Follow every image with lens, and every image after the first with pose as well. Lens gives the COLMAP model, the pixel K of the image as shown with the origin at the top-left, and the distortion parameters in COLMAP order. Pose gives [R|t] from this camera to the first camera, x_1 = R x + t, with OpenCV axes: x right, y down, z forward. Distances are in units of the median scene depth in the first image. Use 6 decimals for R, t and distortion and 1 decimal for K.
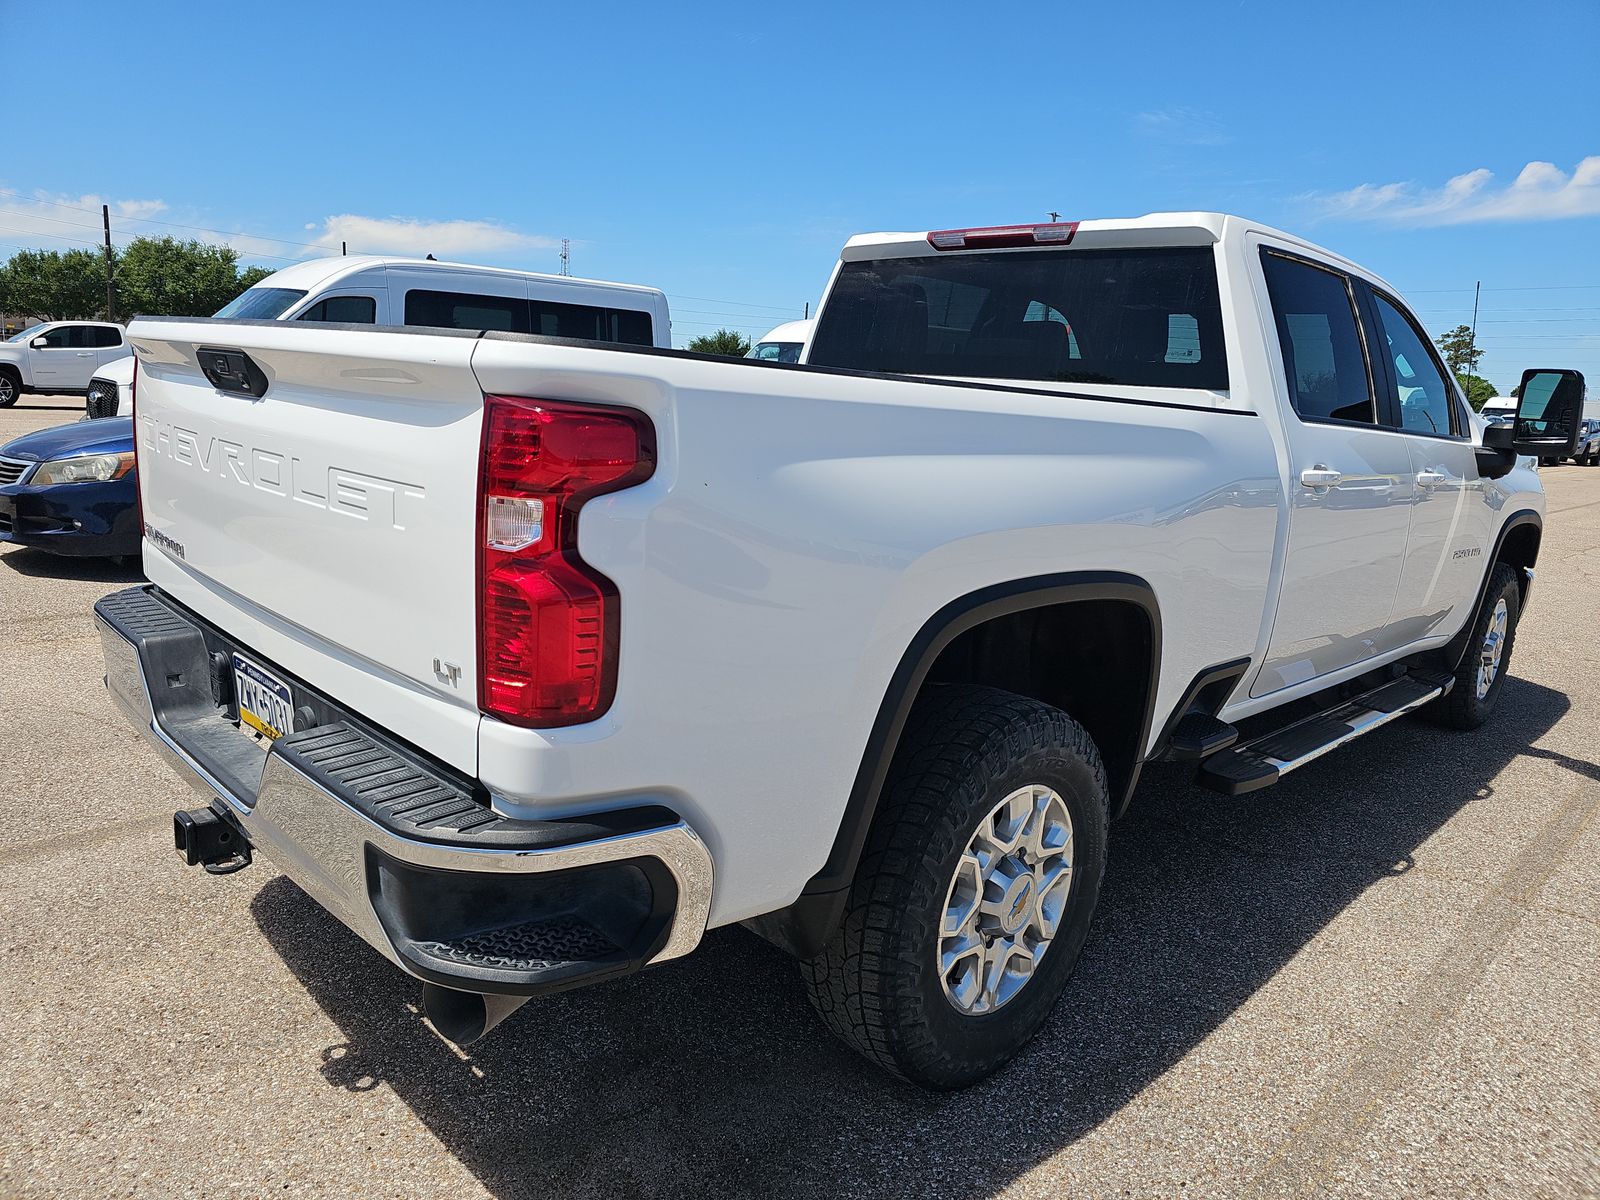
lens RADIAL K [[1052.8, 0, 808.2], [0, 1052.8, 599.9], [0, 0, 1]] dist [0.002181, -0.000073]
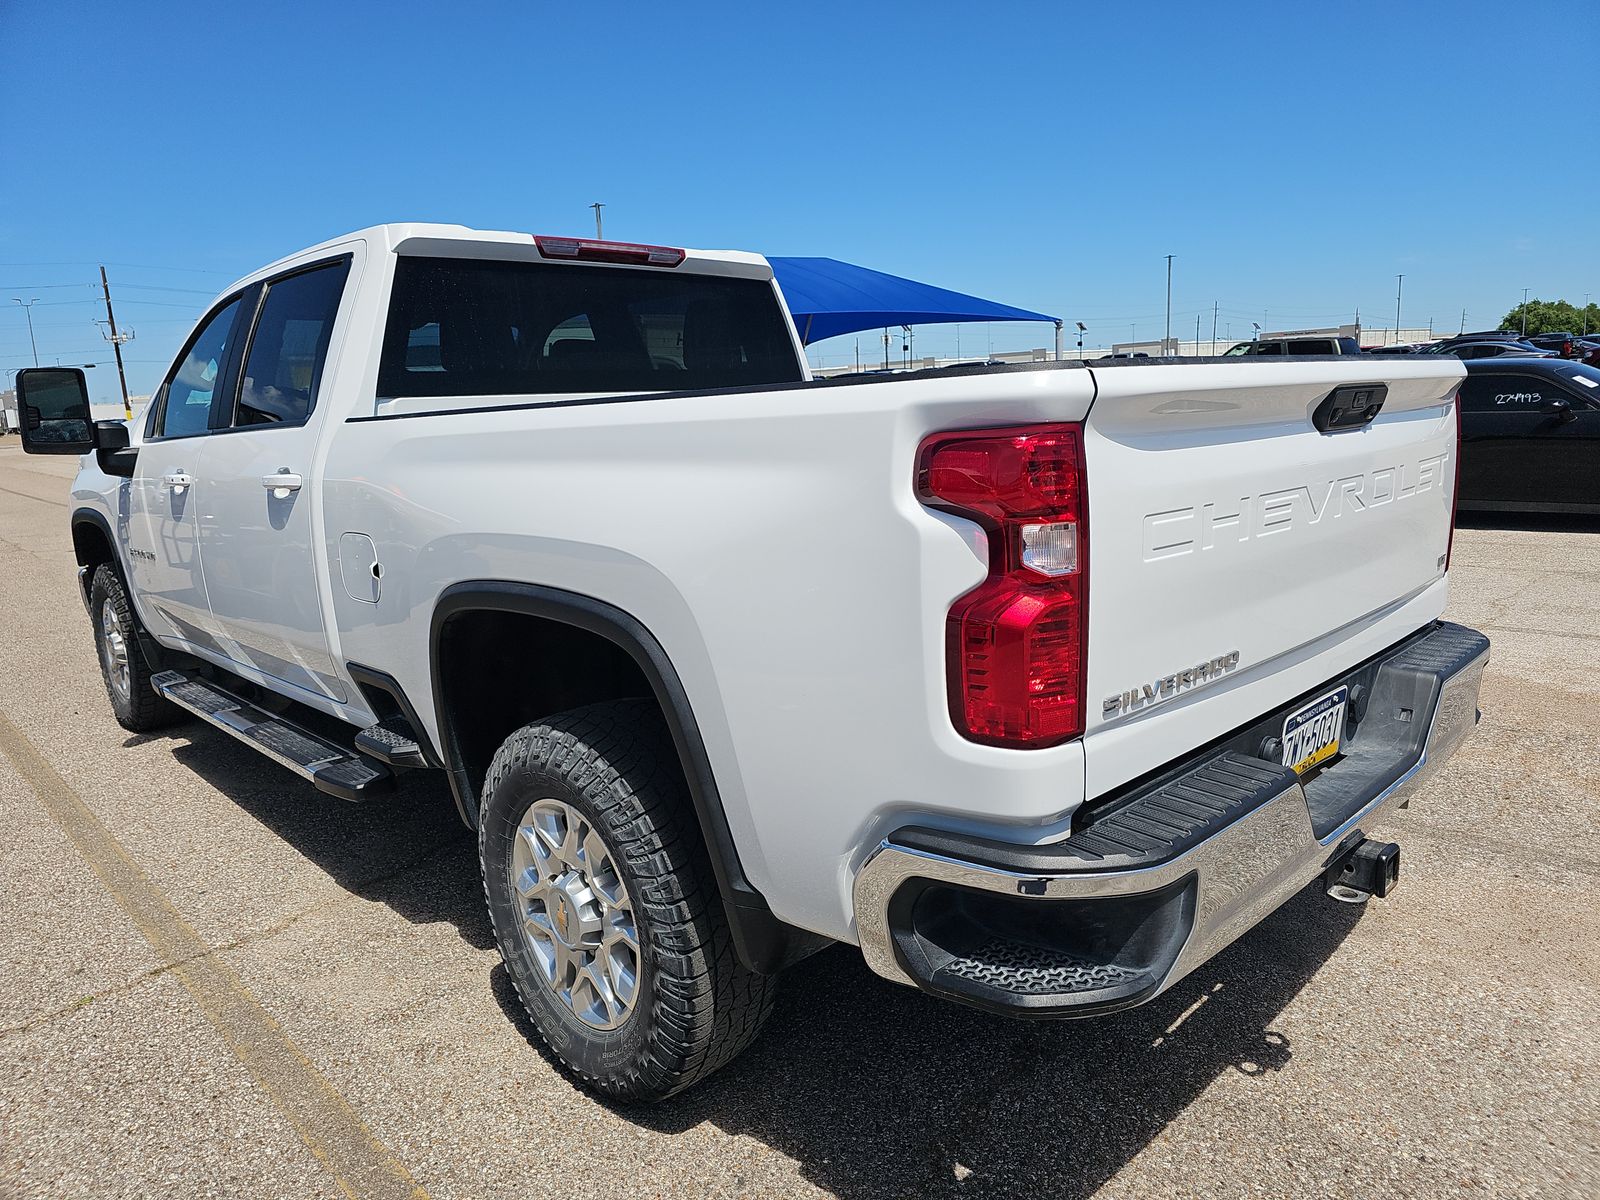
lens RADIAL K [[1052.8, 0, 808.2], [0, 1052.8, 599.9], [0, 0, 1]] dist [0.002181, -0.000073]
pose [[0.033554, -0.249008, 0.967920, -0.926989], [0.239112, 0.942340, 0.234138, -0.234340], [-0.970412, 0.223585, 0.091160, 0.845942]]
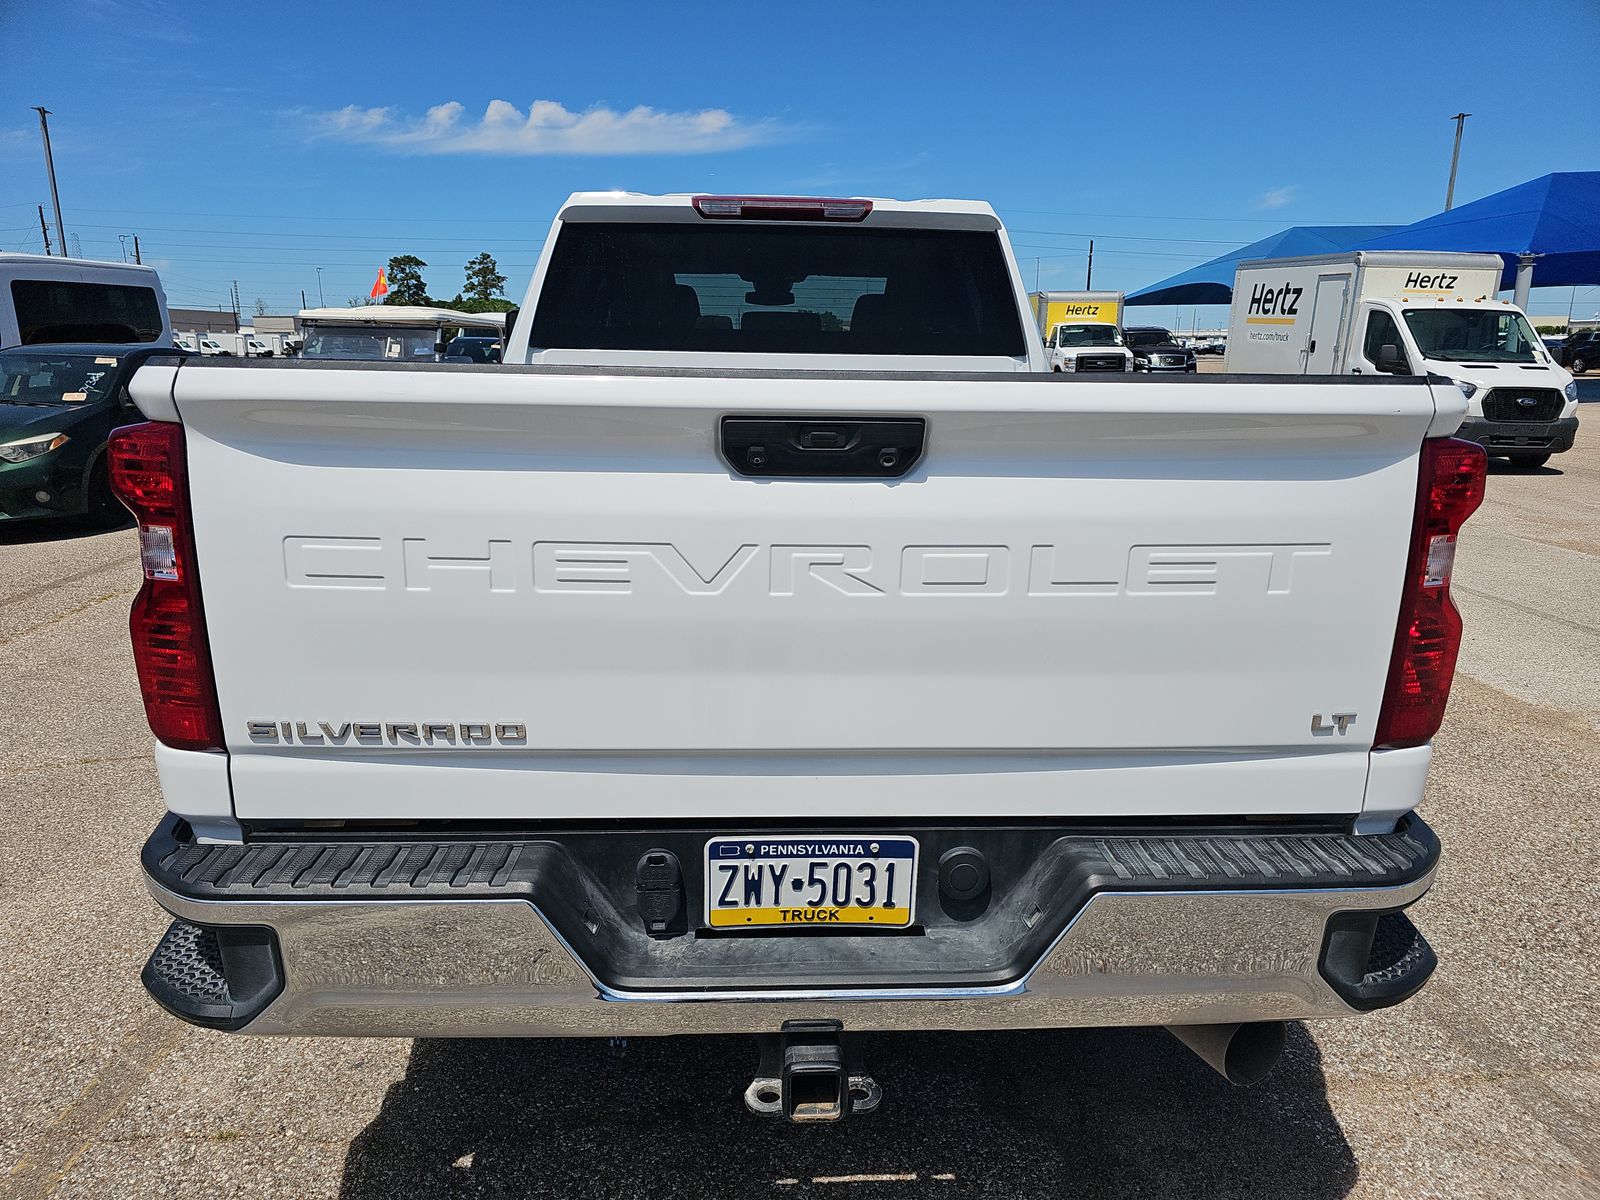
lens RADIAL K [[1055.6, 0, 798.9], [0, 1055.6, 630.6], [0, 0, 1]] dist [0.005434, 0.001115]
pose [[0.683097, -0.237870, 0.690505, -0.627546], [0.174746, 0.971243, 0.161710, -0.122644], [-0.709114, 0.010199, 0.705020, 0.304335]]
